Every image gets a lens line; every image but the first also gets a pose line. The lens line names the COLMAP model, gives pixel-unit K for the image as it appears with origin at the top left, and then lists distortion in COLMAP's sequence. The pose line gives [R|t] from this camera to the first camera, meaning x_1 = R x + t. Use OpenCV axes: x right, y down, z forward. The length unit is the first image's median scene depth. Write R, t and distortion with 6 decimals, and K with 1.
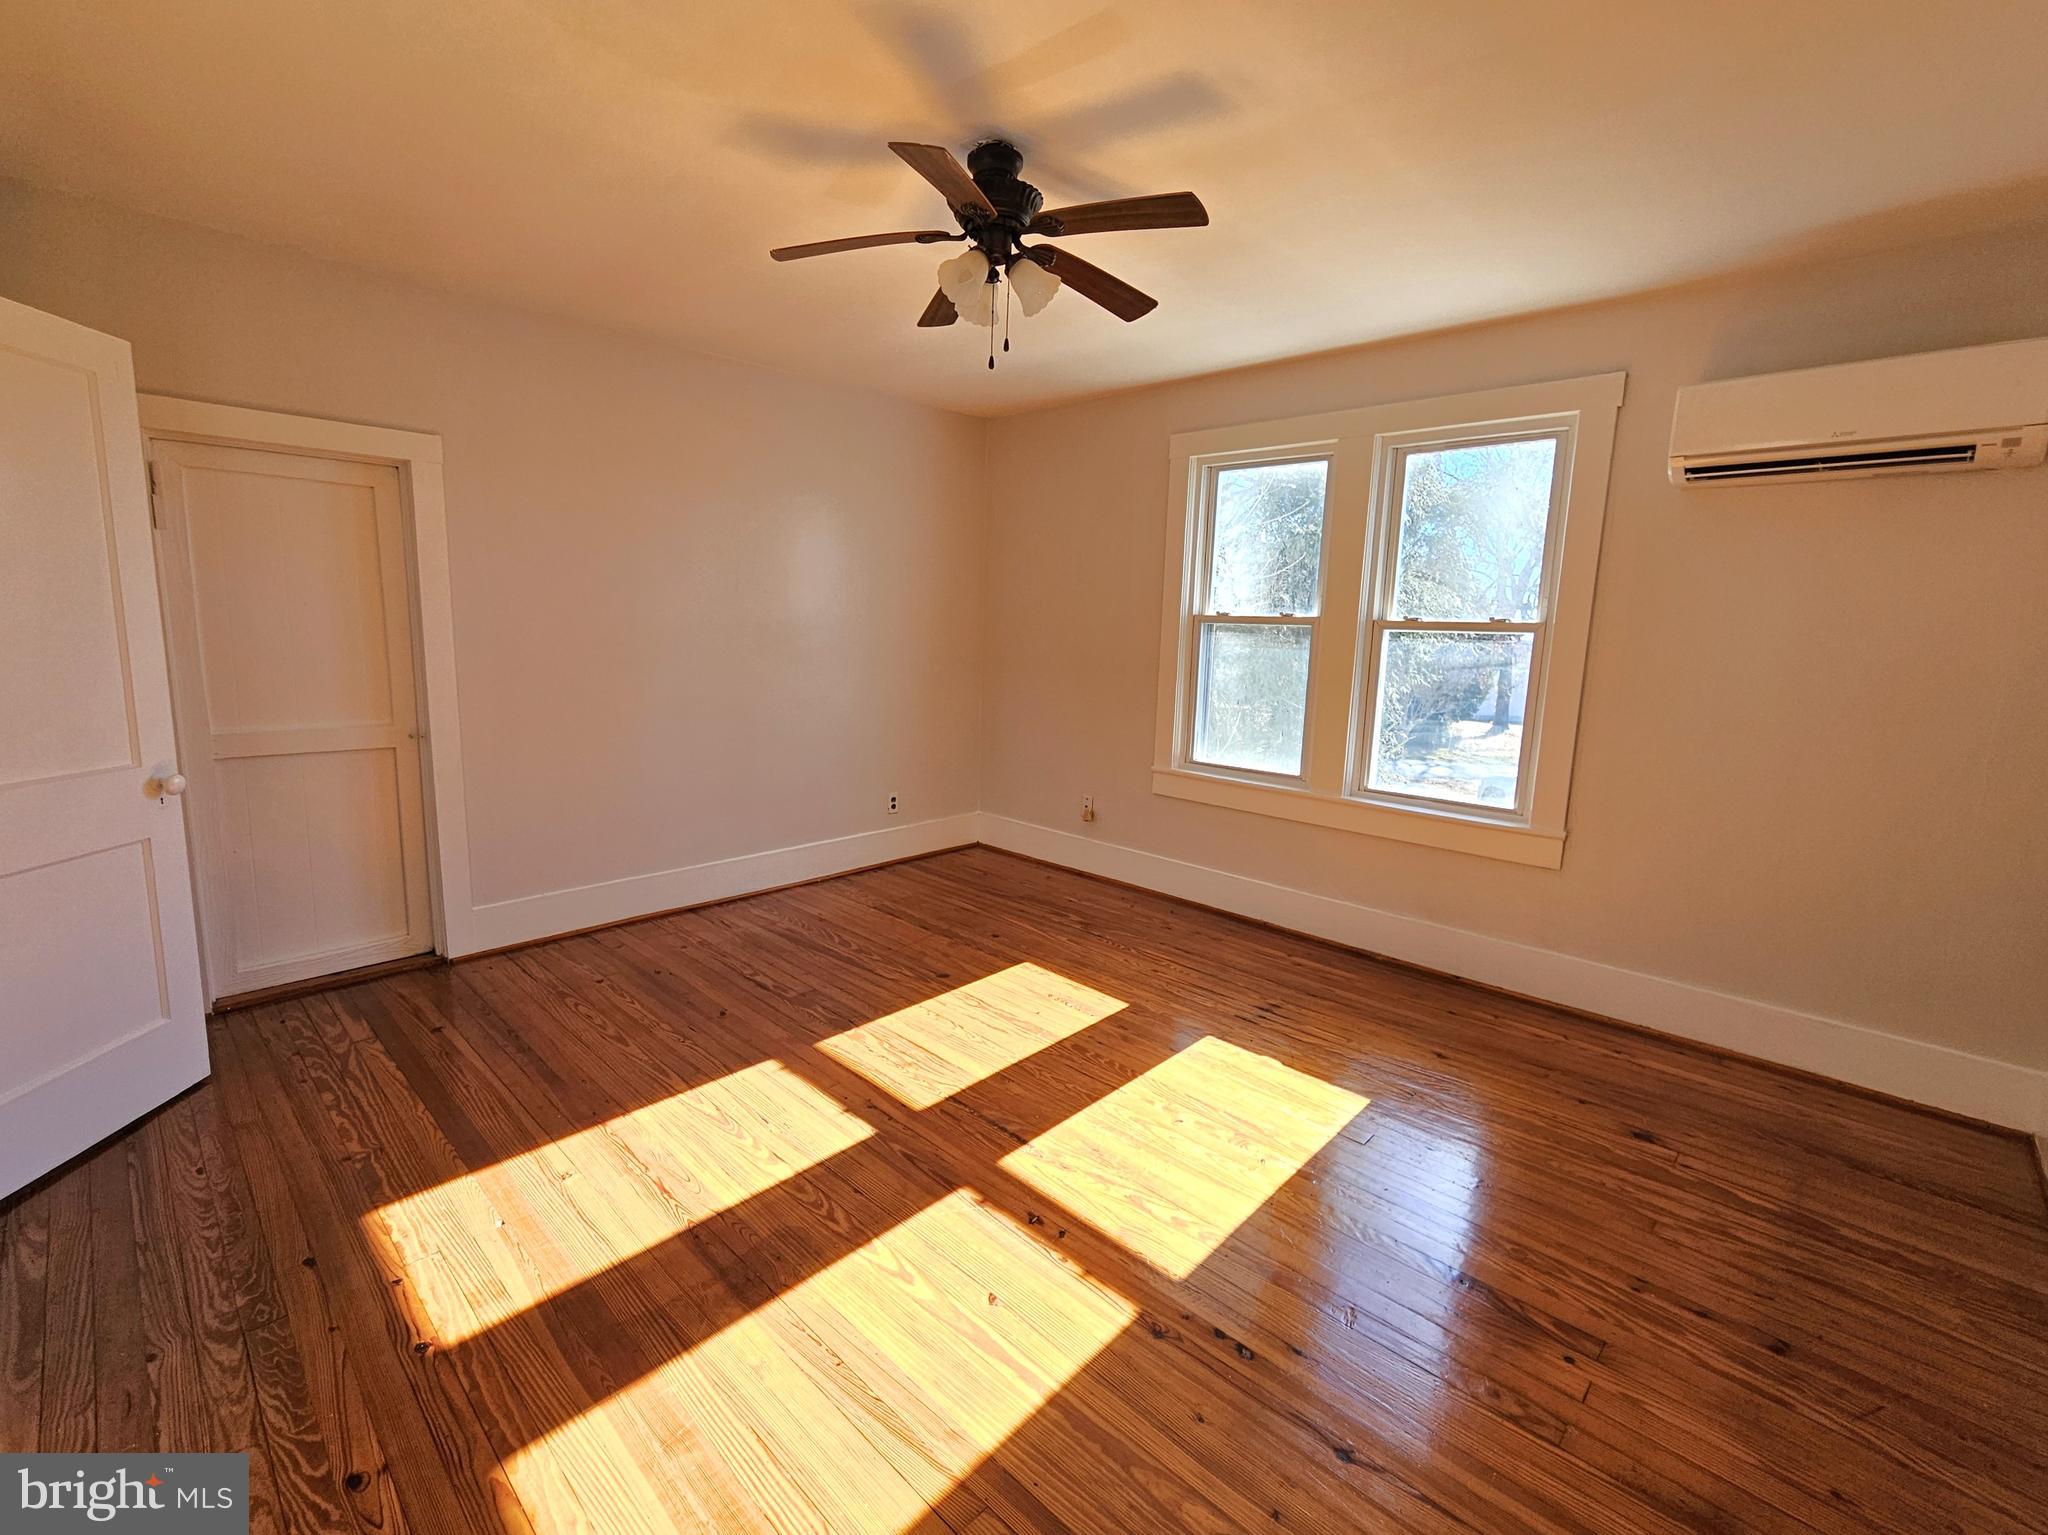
lens RADIAL K [[880.8, 0, 988.8], [0, 880.8, 755.4], [0, 0, 1]] dist [-0.003269, -0.000189]
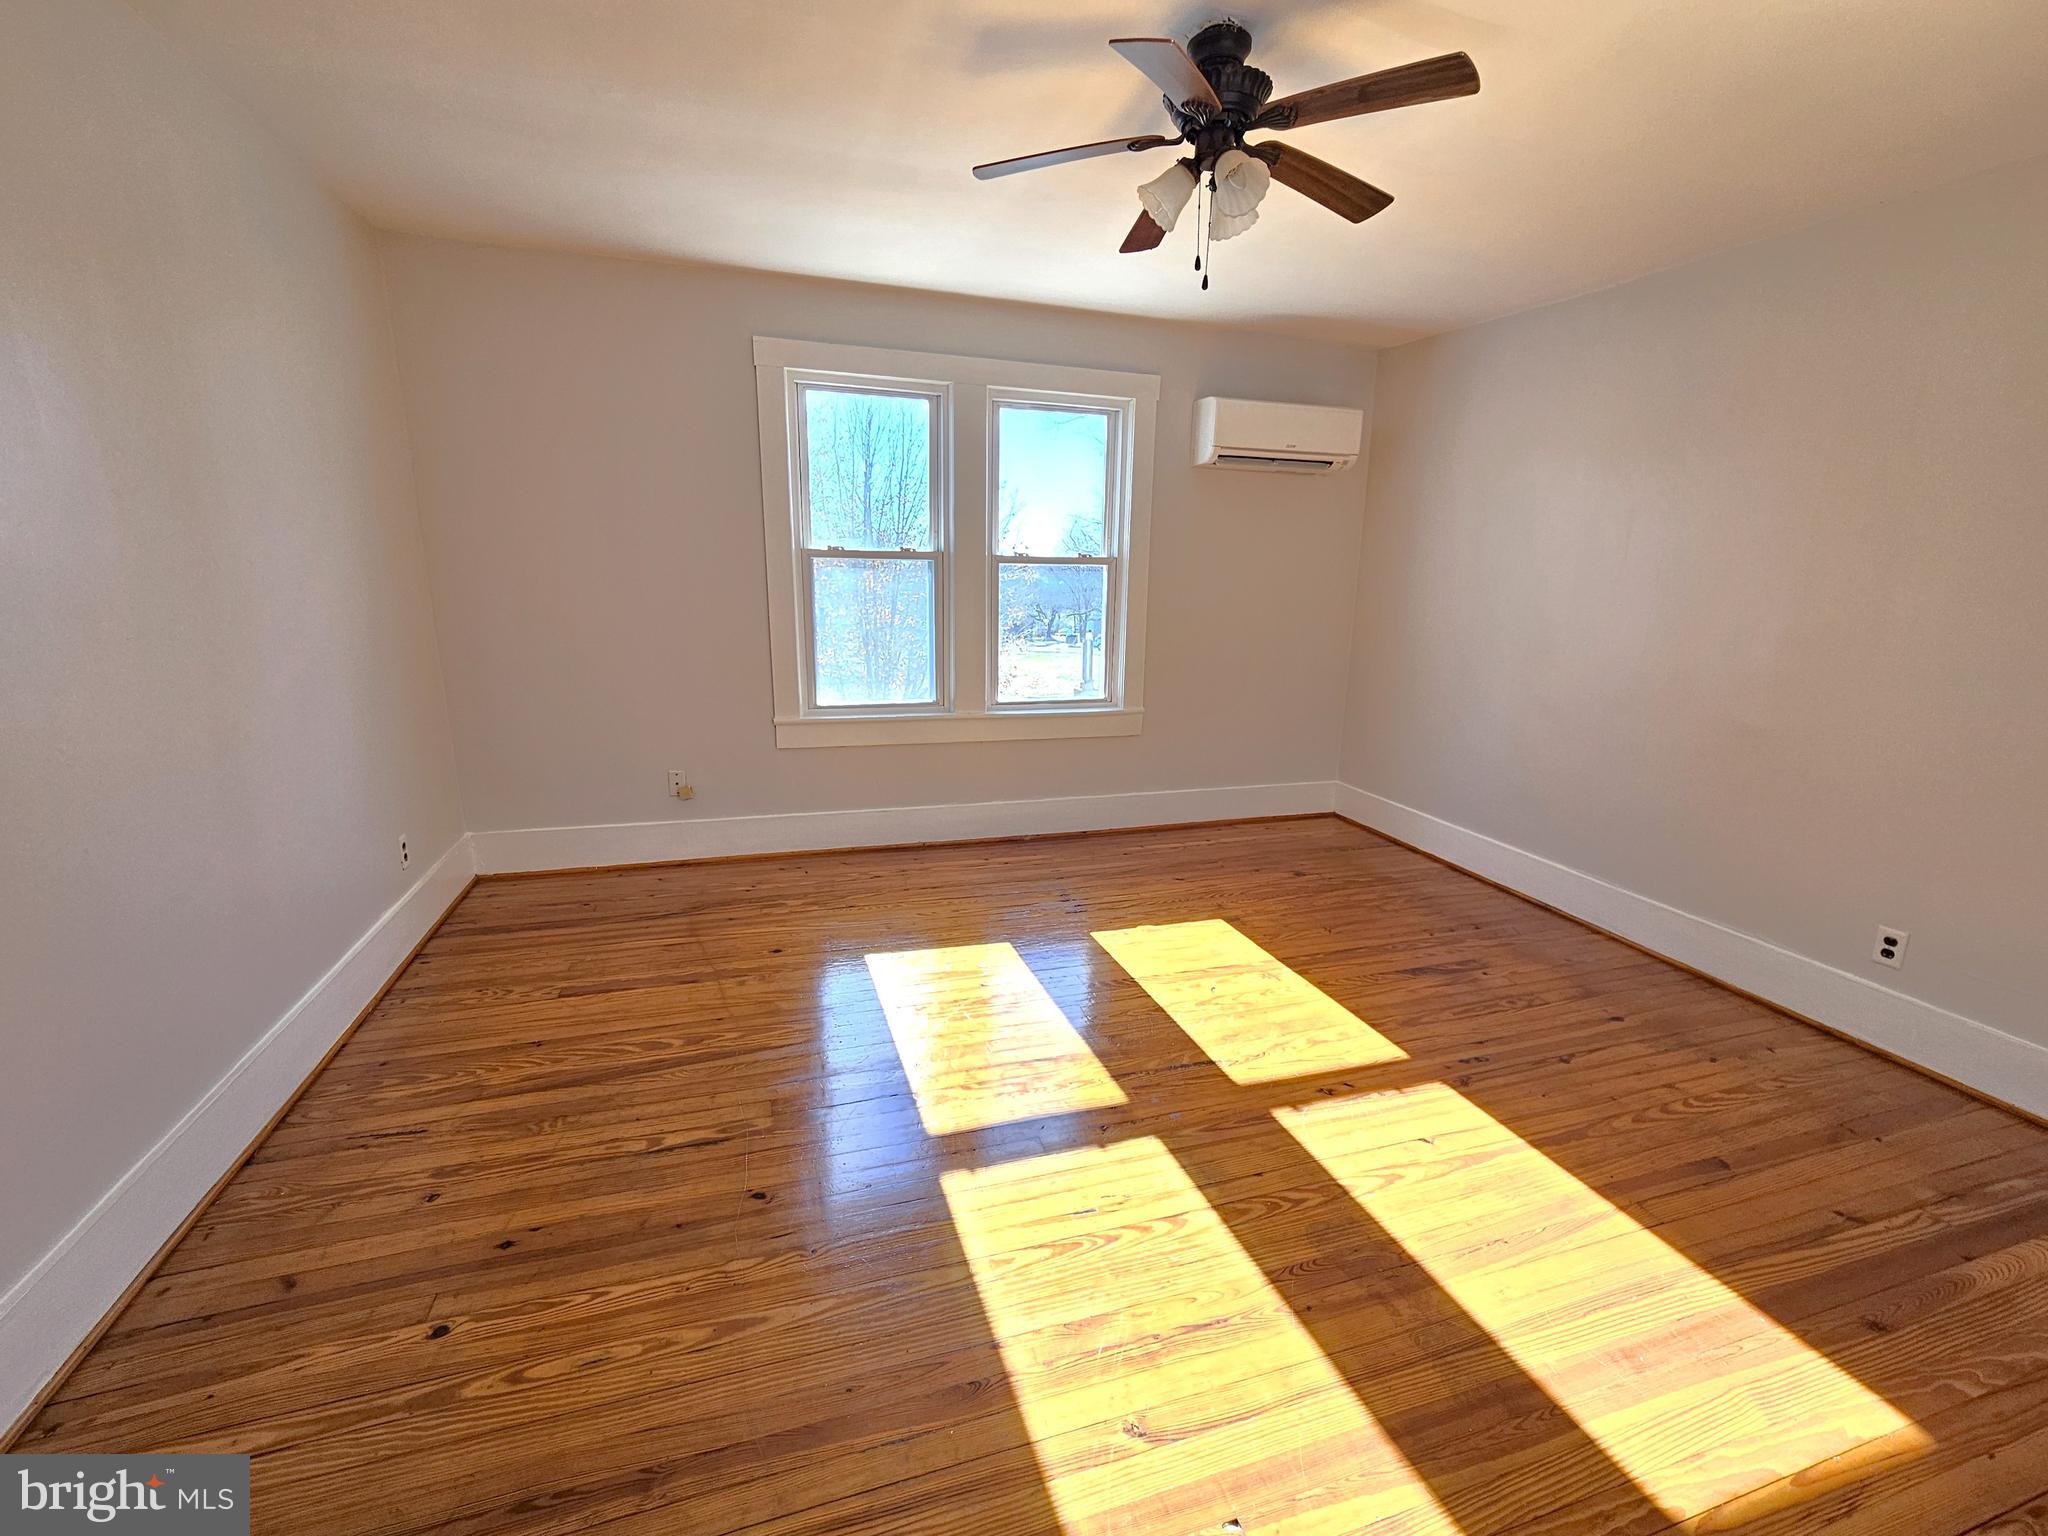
lens RADIAL K [[868.7, 0, 998.3], [0, 868.7, 768.1], [0, 0, 1]] dist [-0.003153, 0.001247]
pose [[0.473705, -0.217394, 0.853431, -0.597935], [0.126804, 0.975793, 0.178179, -0.086030], [-0.871507, 0.023814, 0.489805, 0.462247]]
